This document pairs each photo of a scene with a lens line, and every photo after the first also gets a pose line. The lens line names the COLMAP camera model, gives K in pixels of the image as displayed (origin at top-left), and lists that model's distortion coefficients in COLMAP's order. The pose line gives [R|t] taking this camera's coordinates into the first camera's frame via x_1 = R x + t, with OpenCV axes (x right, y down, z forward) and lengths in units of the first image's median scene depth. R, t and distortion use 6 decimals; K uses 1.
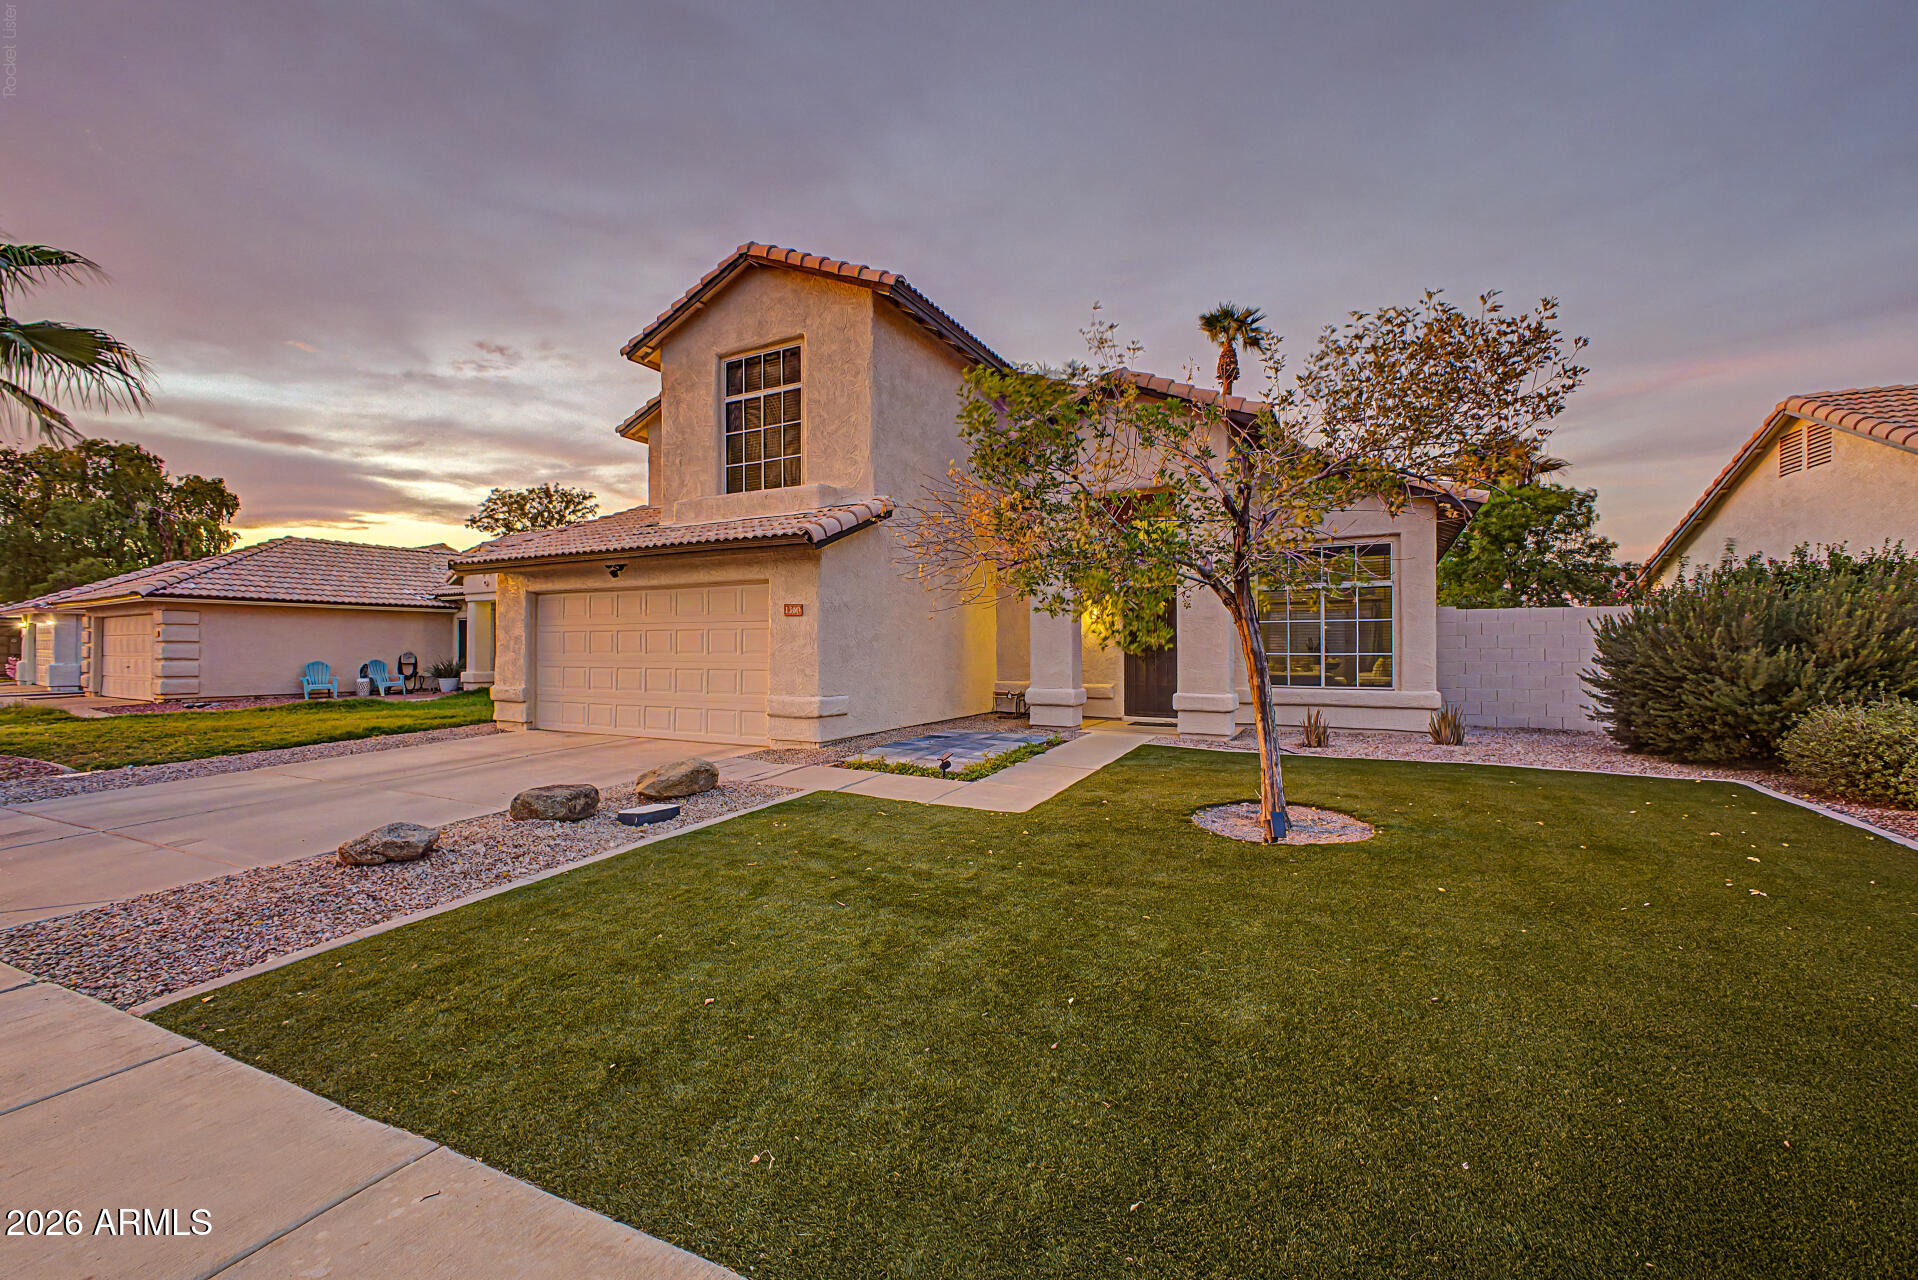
lens RADIAL K [[781.9, 0, 958.5], [0, 781.9, 621.4], [0, 0, 1]] dist [0.014710, -0.000185]
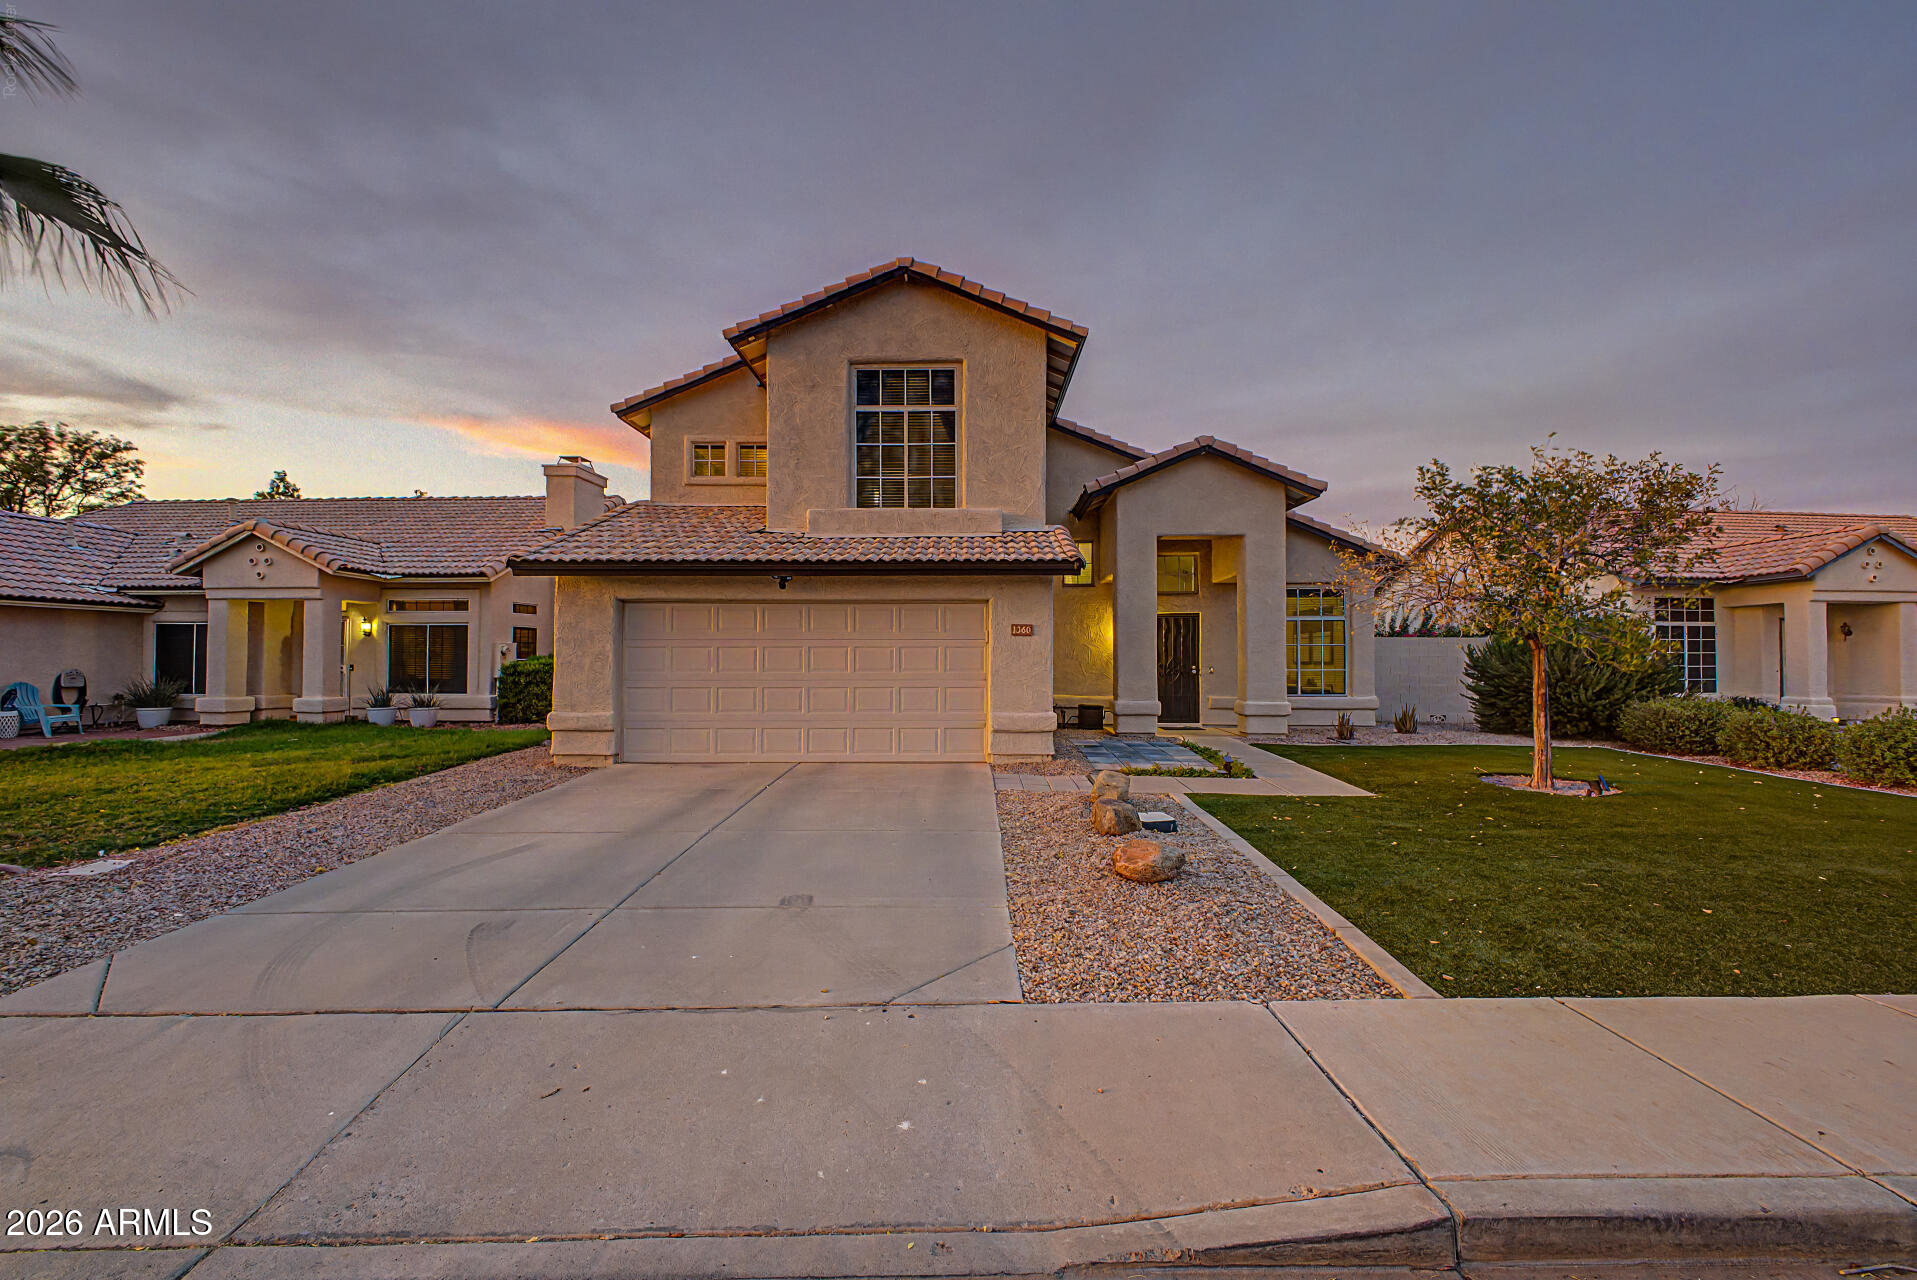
lens RADIAL K [[781.5, 0, 958.0], [0, 781.5, 621.4], [0, 0, 1]] dist [0.014710, -0.000185]
pose [[0.887225, 0.025154, 0.460651, -0.643721], [-0.017198, 0.999622, -0.021459, -0.001943], [-0.461016, 0.011117, 0.887322, 0.094621]]
